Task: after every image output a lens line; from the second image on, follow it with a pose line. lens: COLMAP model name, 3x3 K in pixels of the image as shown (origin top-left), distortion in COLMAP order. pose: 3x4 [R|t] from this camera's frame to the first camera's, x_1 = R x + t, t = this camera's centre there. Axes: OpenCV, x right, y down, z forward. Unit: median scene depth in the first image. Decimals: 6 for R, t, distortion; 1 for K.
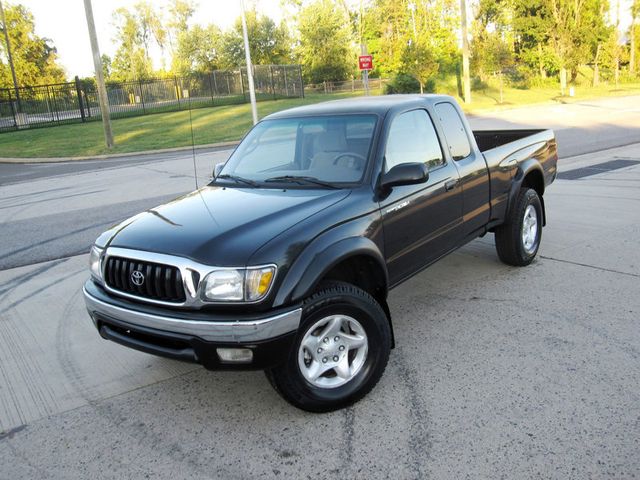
lens RADIAL K [[628.6, 0, 320.0], [0, 628.6, 240.0], [0, 0, 1]] dist [-0.068701, 0.009842]
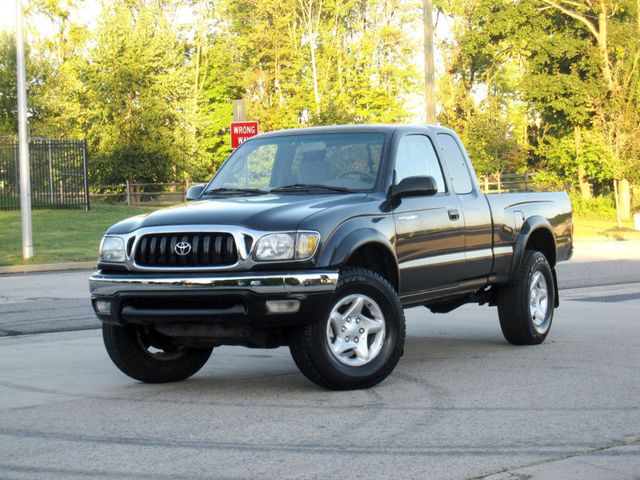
lens RADIAL K [[1558.3, 0, 320.0], [0, 1558.3, 240.0], [0, 0, 1]] dist [-0.064292, -0.688581]
pose [[0.985422, 0.056751, 0.160381, -0.041235], [-0.019248, 0.973860, -0.226331, 0.054844], [-0.169033, 0.219944, 0.960756, -0.137680]]
